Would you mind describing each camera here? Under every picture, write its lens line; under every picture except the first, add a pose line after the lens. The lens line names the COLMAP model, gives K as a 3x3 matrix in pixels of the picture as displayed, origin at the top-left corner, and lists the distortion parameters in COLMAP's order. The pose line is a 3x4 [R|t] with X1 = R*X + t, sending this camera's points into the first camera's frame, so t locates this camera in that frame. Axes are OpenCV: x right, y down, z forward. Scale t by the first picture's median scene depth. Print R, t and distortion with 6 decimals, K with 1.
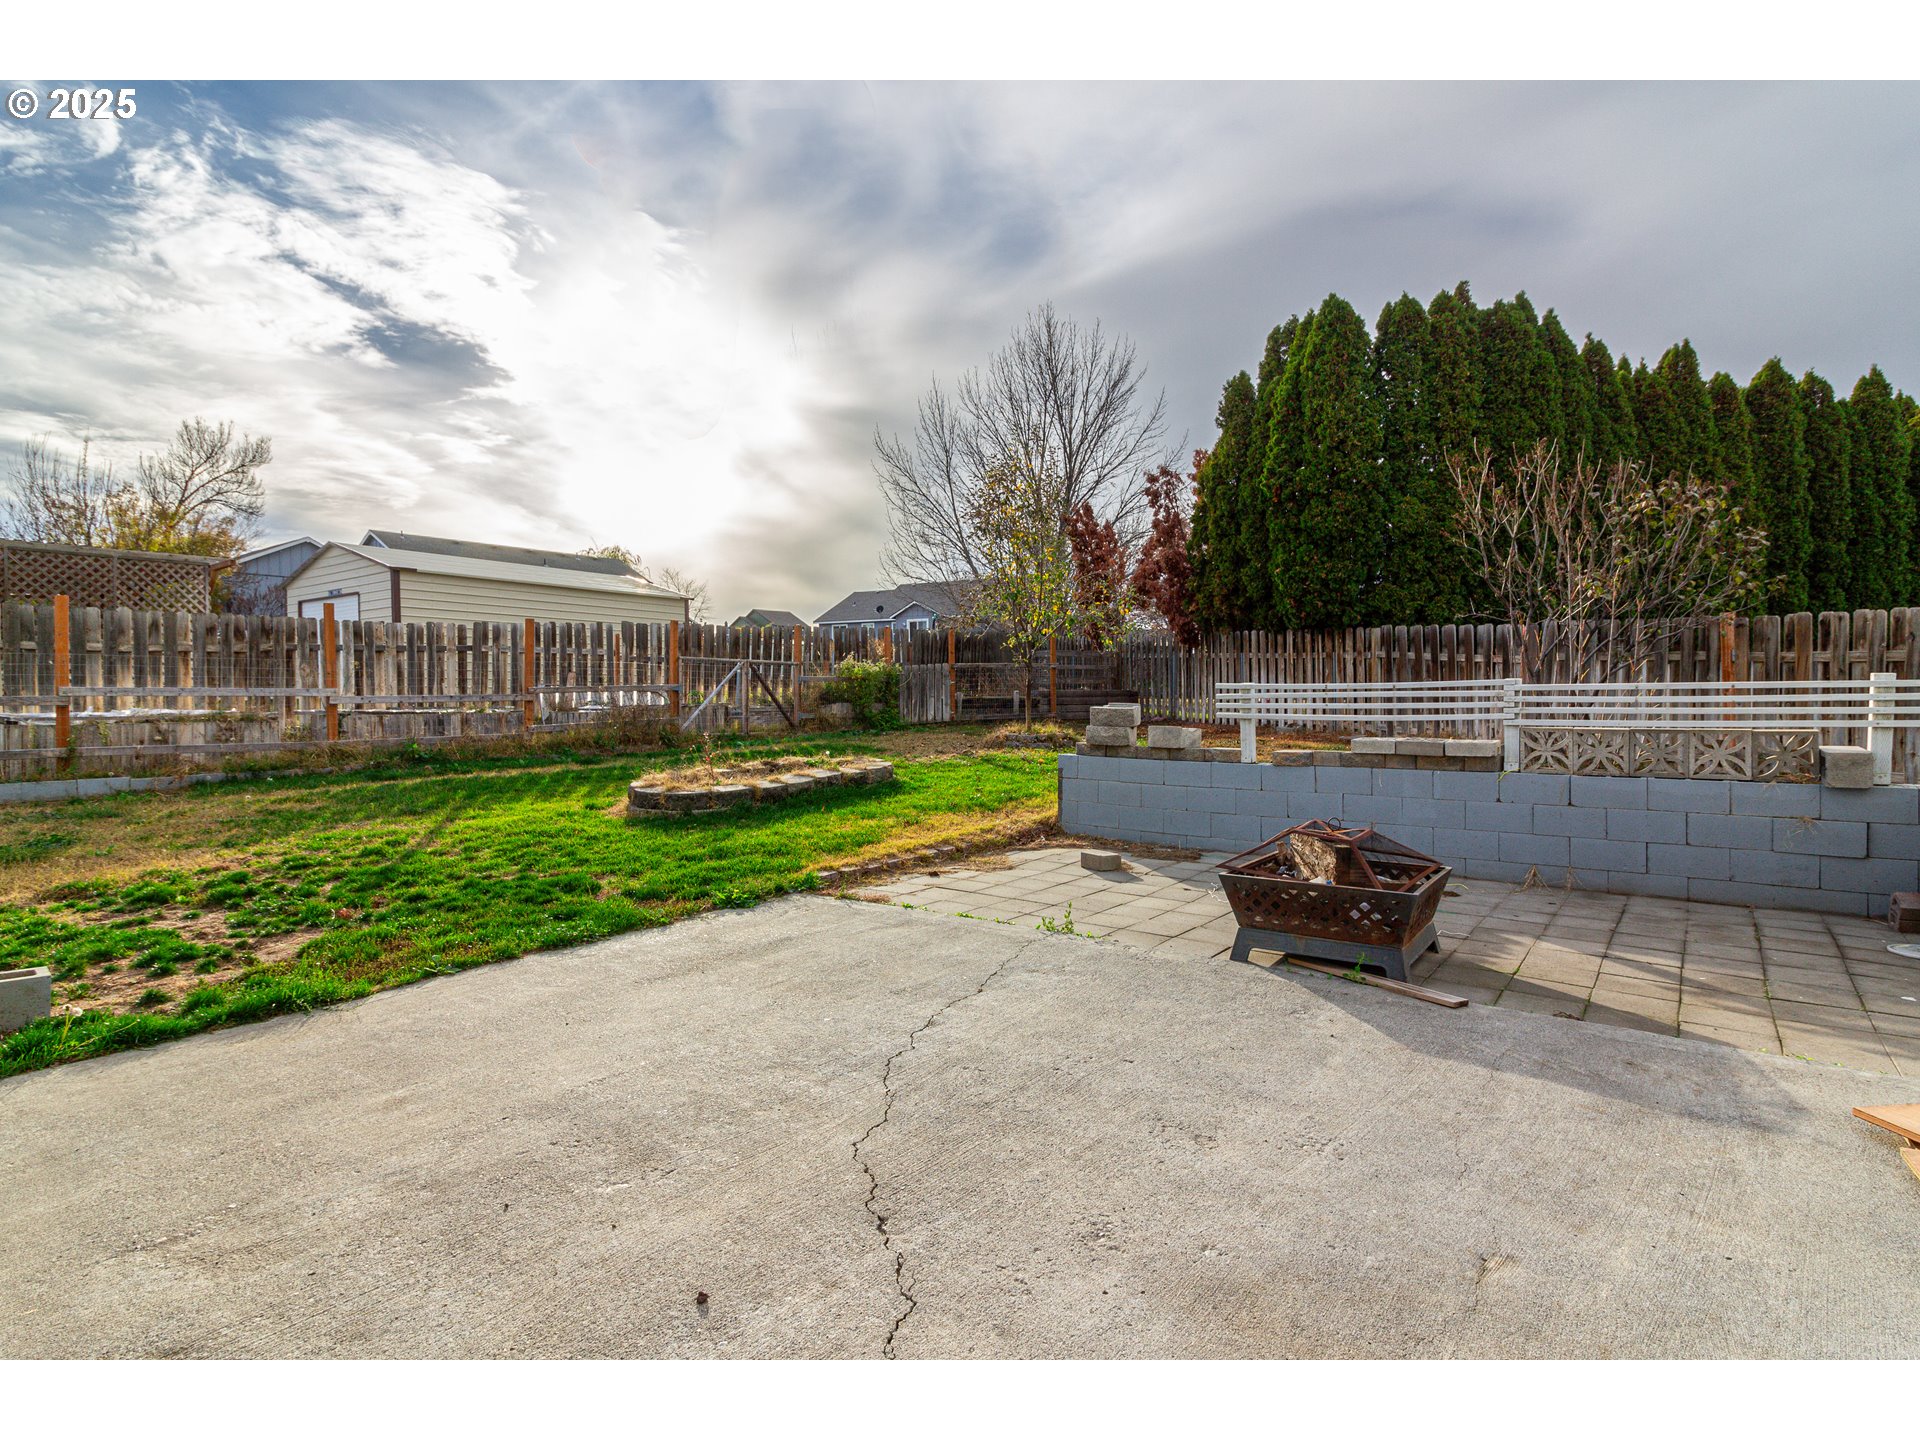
lens RADIAL K [[1020.2, 0, 971.5], [0, 1020.2, 699.6], [0, 0, 1]] dist [0.004198, -0.001113]
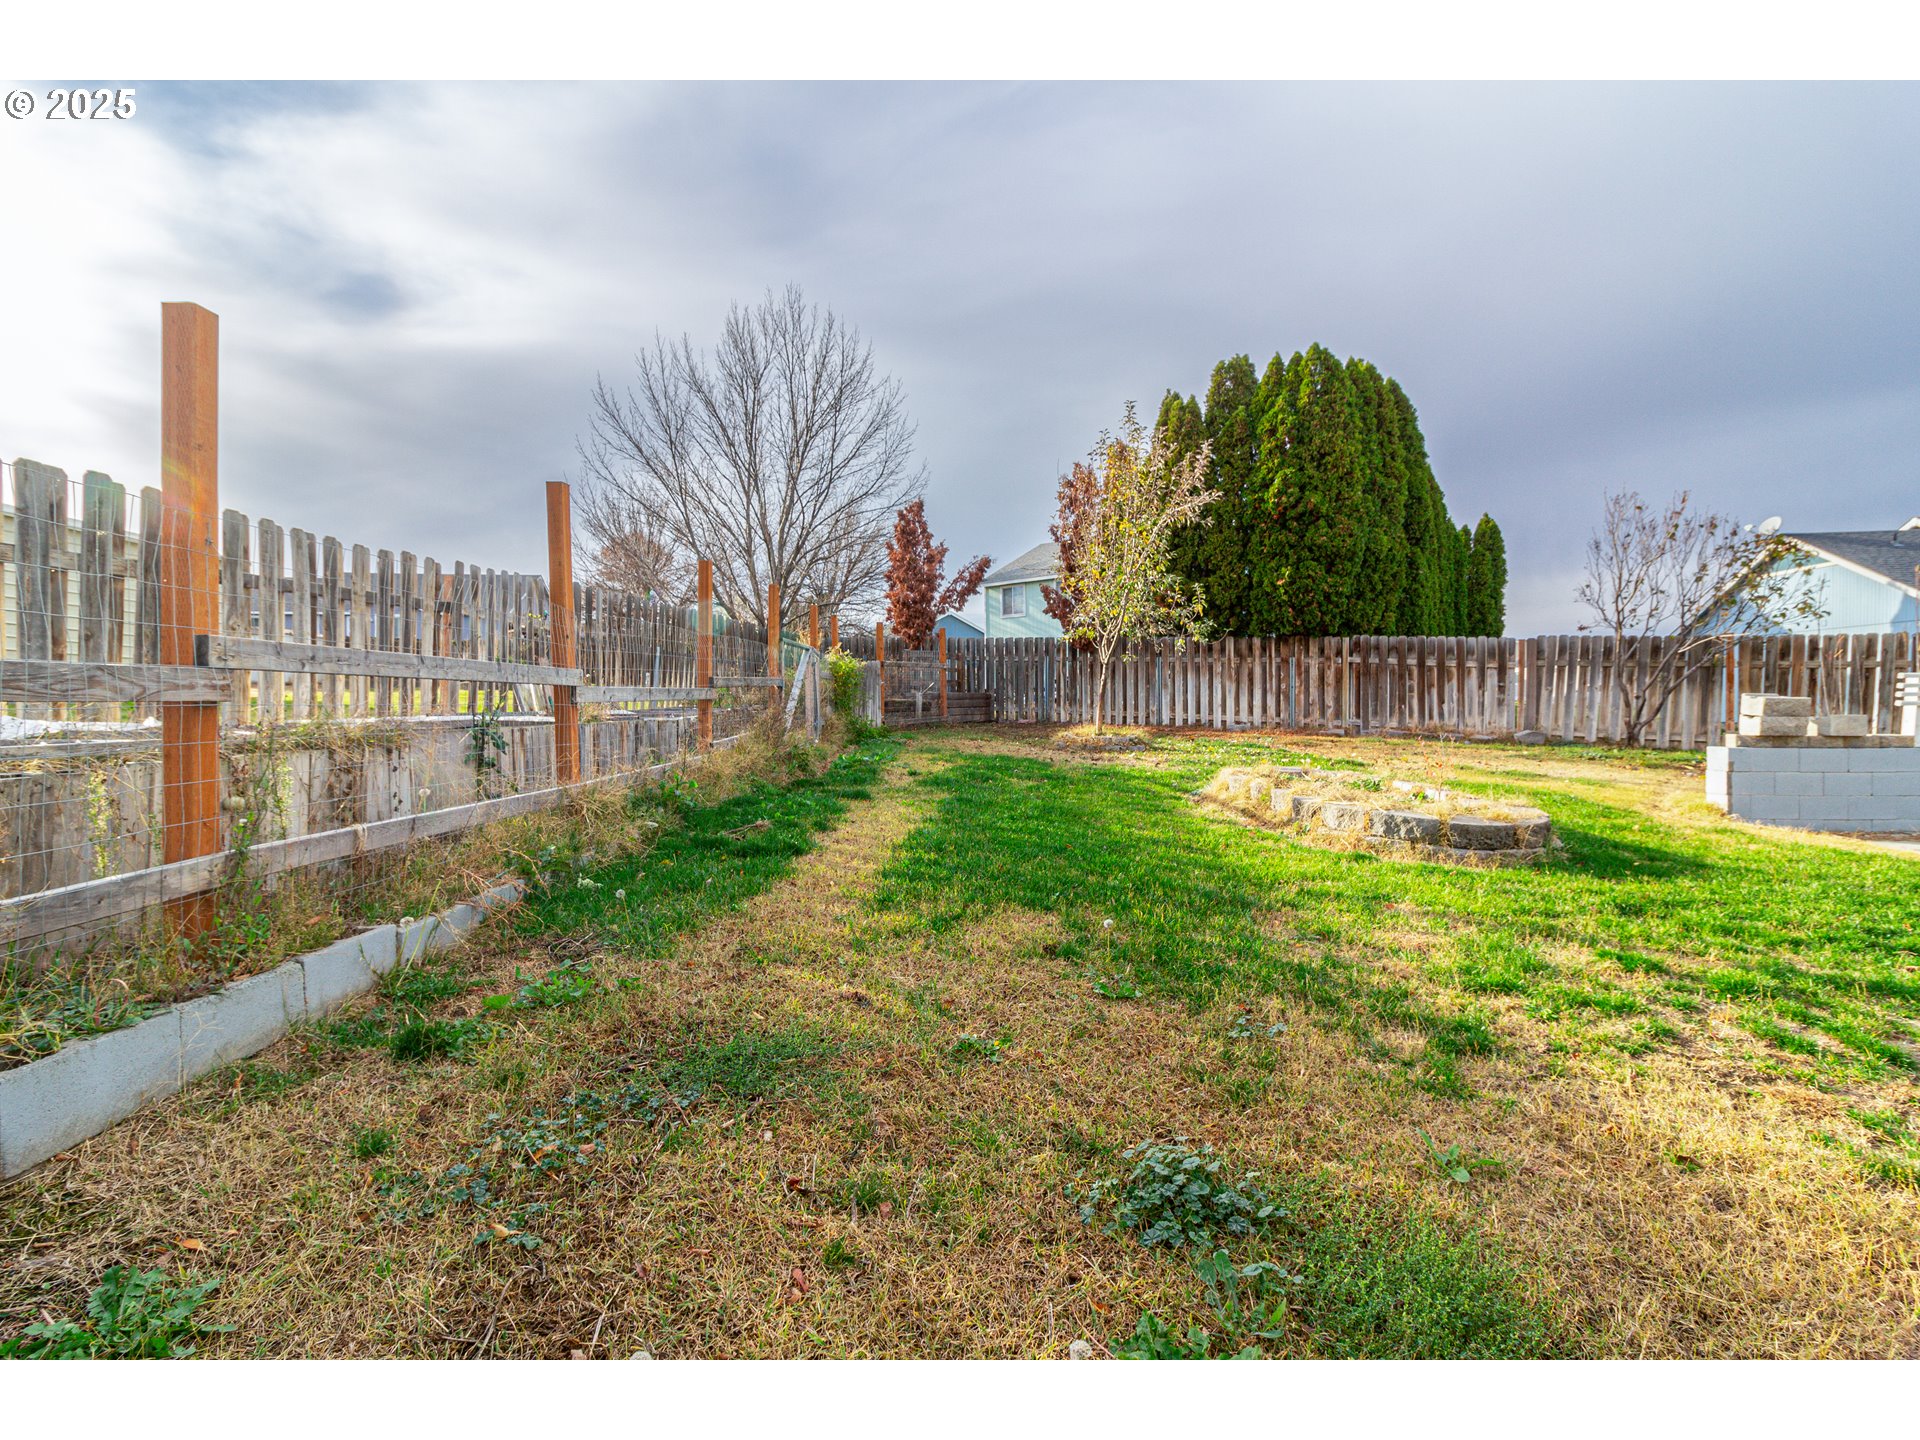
lens RADIAL K [[903.2, 0, 946.2], [0, 903.2, 707.7], [0, 0, 1]] dist [0.008806, -0.001397]
pose [[0.786063, -0.008135, 0.618093, -1.224880], [0.008596, 0.999961, 0.002229, 0.009514], [-0.618086, 0.003561, 0.786102, 0.936078]]
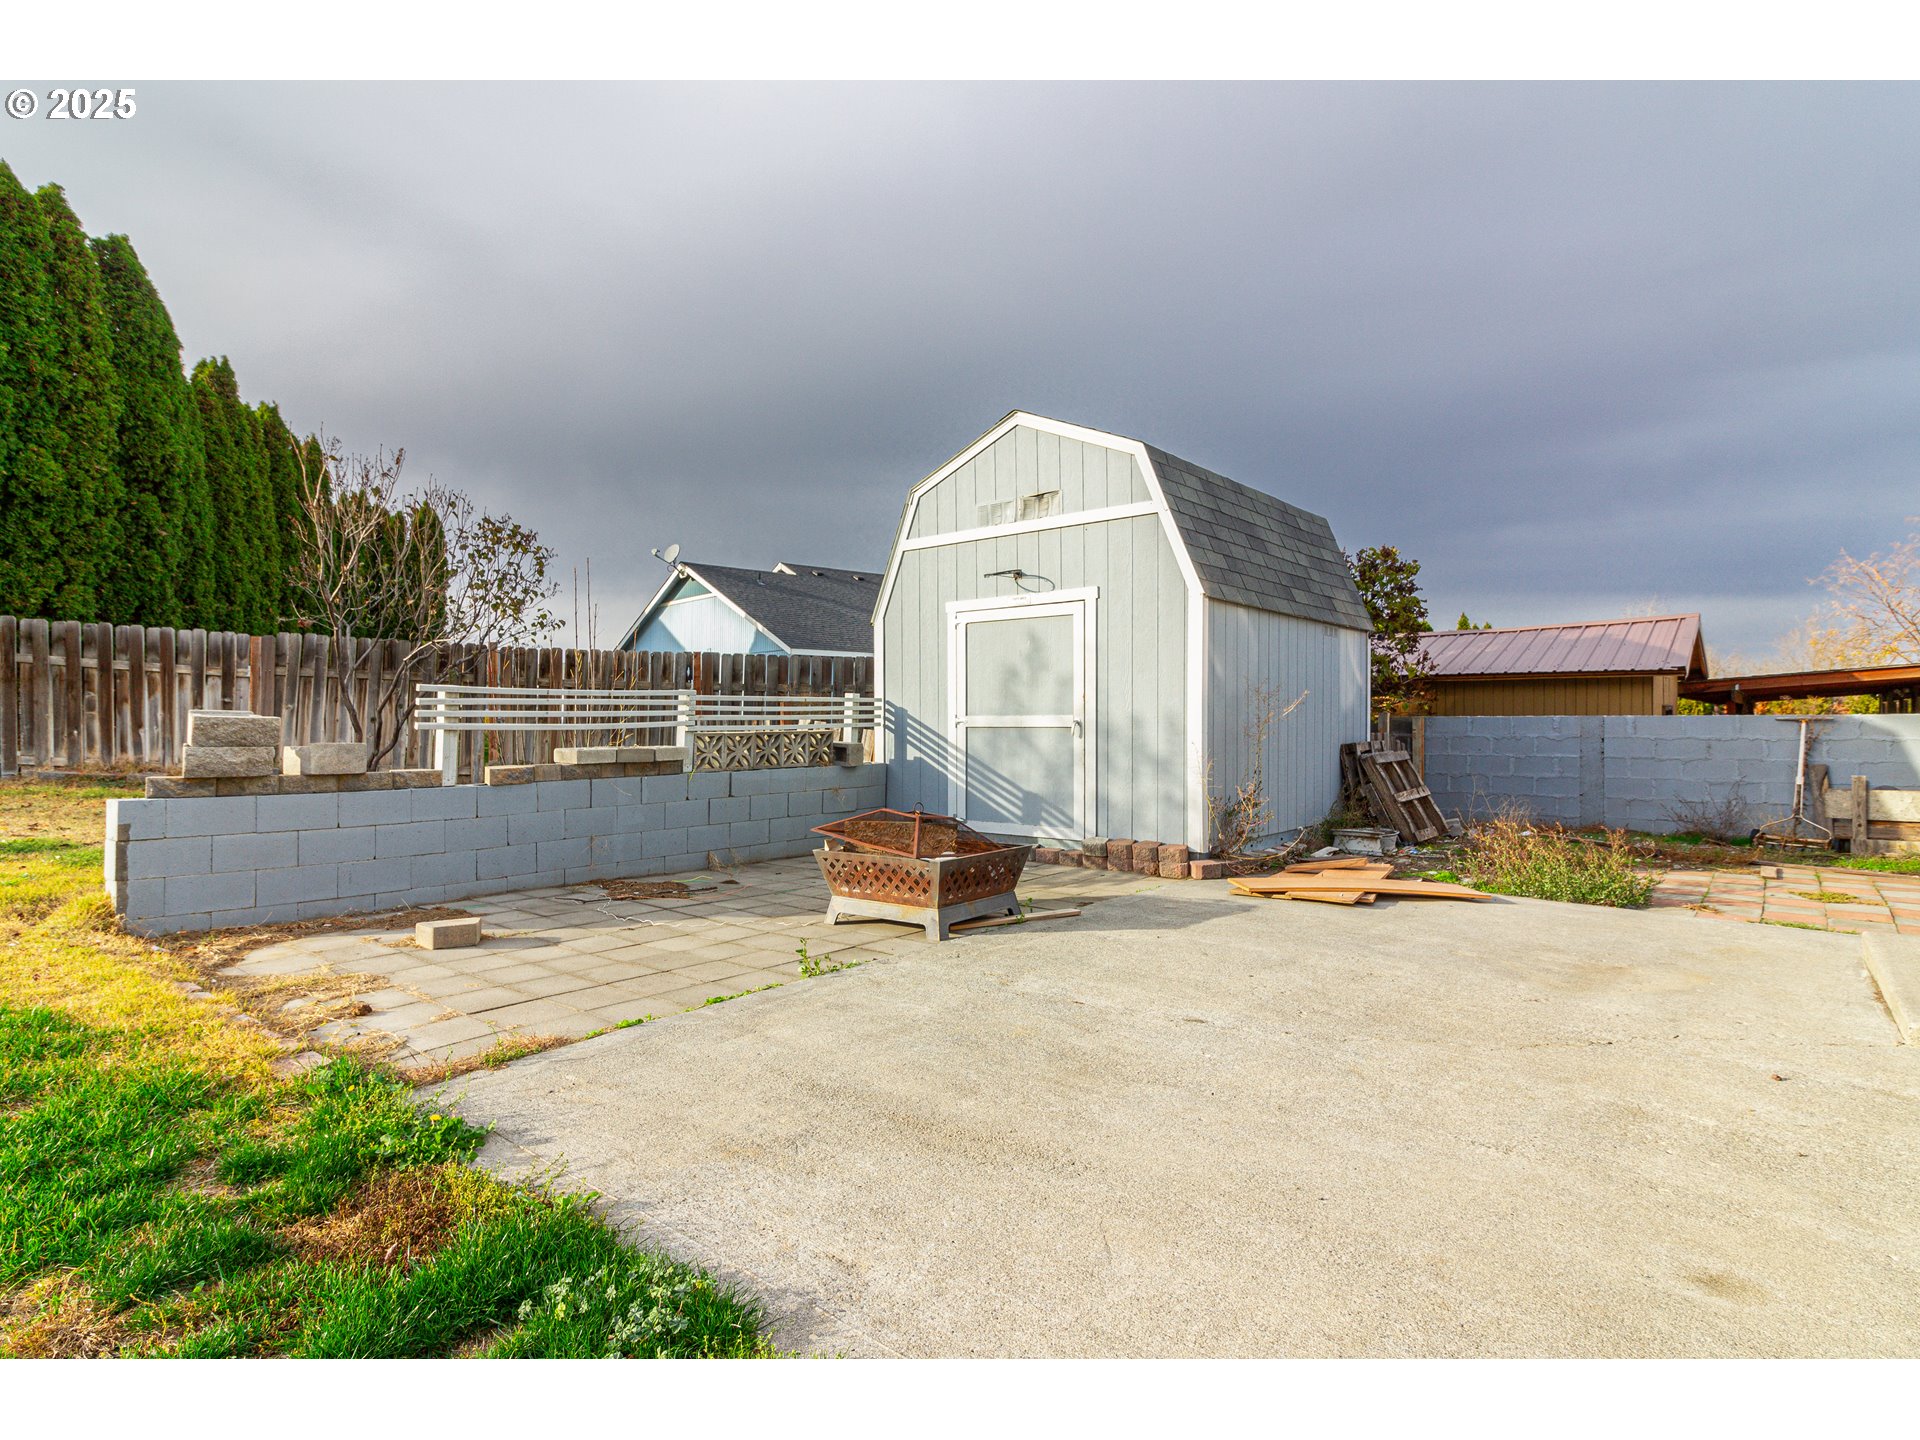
lens RADIAL K [[1020.2, 0, 893.3], [0, 1020.2, 728.2], [0, 0, 1]] dist [0.004198, -0.001113]
pose [[0.066557, -0.004122, 0.997774, -0.538861], [0.007906, 0.999962, 0.003604, 0.017935], [-0.997751, 0.007649, 0.066587, 0.641183]]
